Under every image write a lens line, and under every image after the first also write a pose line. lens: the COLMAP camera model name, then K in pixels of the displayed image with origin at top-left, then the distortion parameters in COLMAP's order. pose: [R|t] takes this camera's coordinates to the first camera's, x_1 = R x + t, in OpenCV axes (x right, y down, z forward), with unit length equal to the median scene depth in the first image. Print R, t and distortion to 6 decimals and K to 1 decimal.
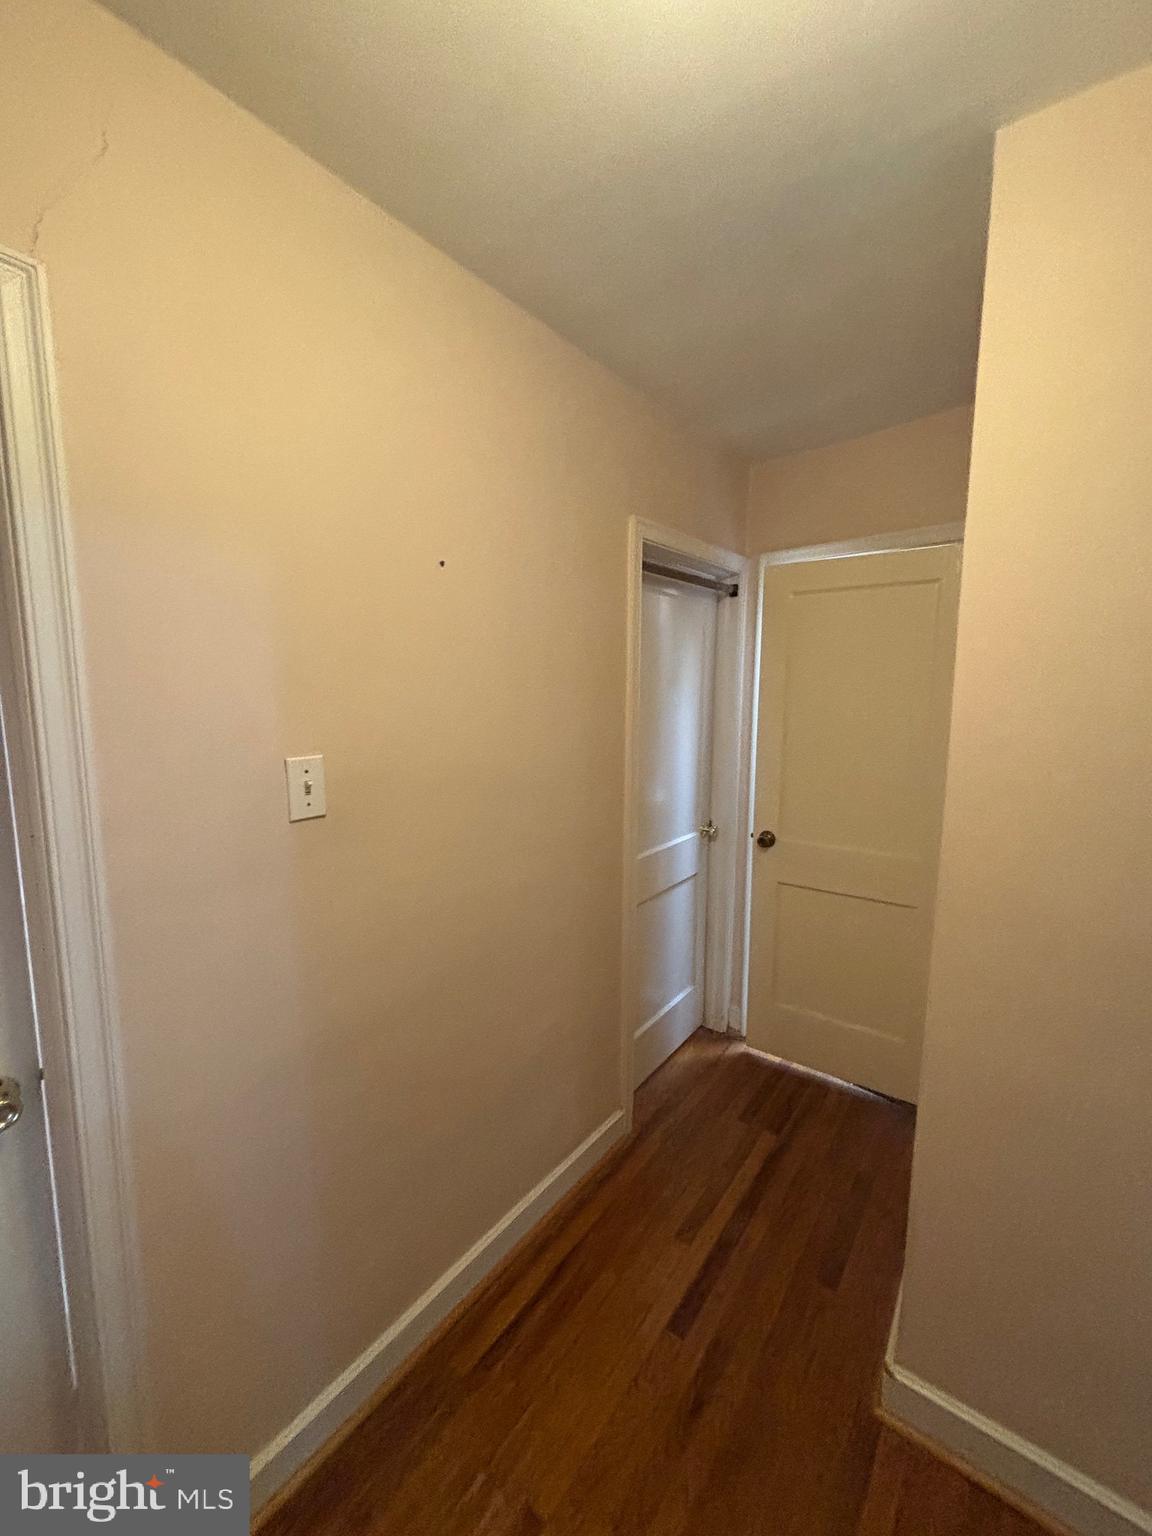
lens RADIAL K [[620.2, 0, 579.7], [0, 620.2, 763.2], [0, 0, 1]] dist [-0.001040, -0.000247]
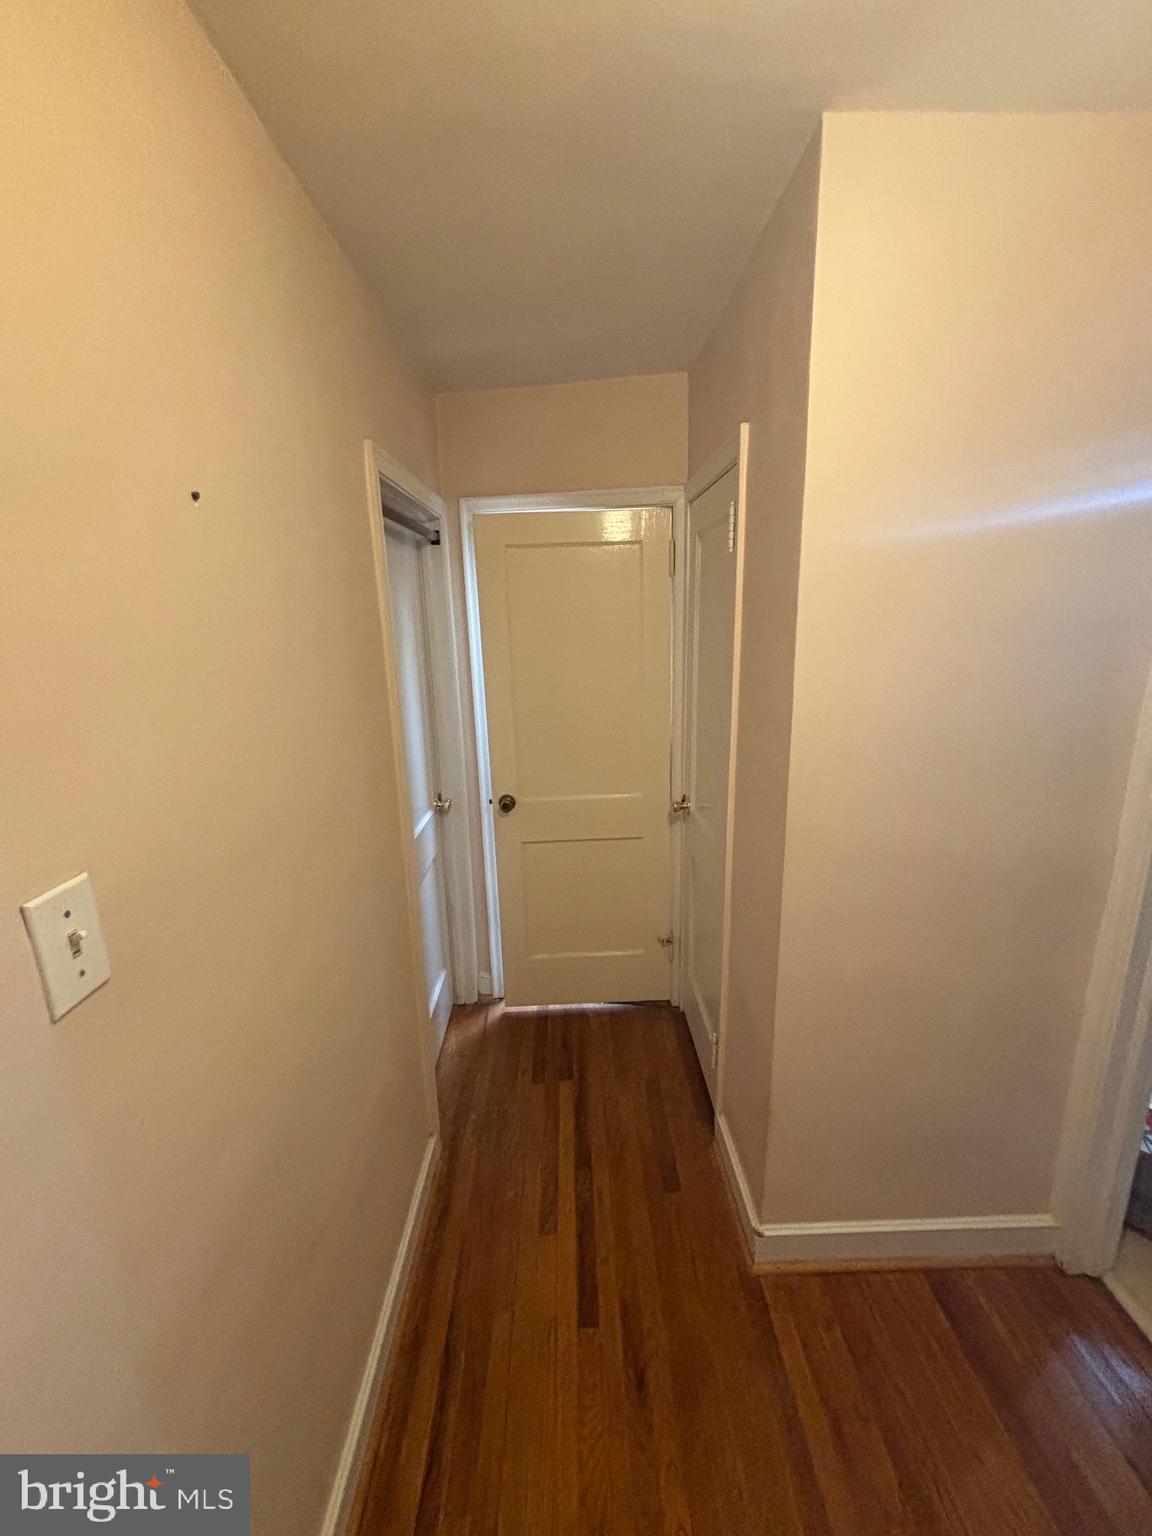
lens RADIAL K [[620.2, 0, 578.0], [0, 620.2, 759.7], [0, 0, 1]] dist [-0.001040, -0.000247]
pose [[0.787583, -0.166227, 0.593364, -0.229691], [0.109192, 0.985337, 0.131103, -0.077001], [-0.606457, -0.038464, 0.794186, 0.206763]]
